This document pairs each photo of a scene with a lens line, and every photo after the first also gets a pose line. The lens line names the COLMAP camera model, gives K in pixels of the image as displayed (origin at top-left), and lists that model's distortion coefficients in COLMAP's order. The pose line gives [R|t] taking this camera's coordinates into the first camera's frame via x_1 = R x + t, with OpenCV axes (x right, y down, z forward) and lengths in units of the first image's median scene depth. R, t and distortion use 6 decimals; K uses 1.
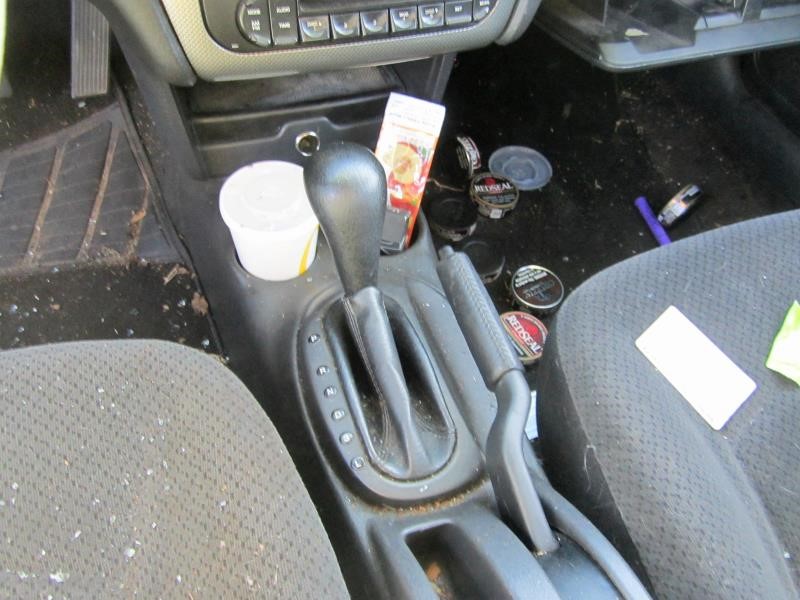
lens RADIAL K [[659.9, 0, 400.3], [0, 659.9, 300.6], [0, 0, 1]] dist [-0.041511, -0.006671]
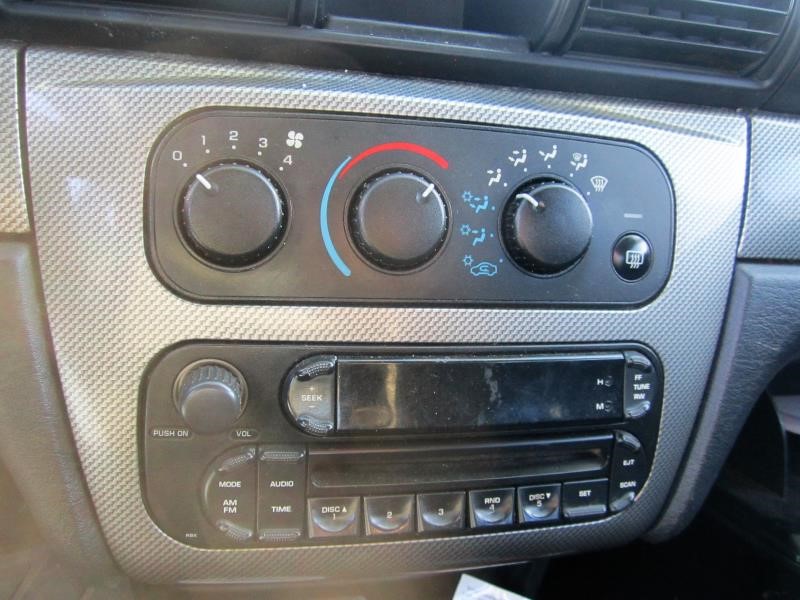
lens RADIAL K [[659.9, 0, 399.8], [0, 659.9, 300.0], [0, 0, 1]] dist [-0.041511, -0.006671]
pose [[0.990122, 0.044701, -0.132893, -0.006024], [-0.111029, 0.828784, -0.548444, -0.254472], [0.085624, 0.557781, 0.825560, 0.410441]]
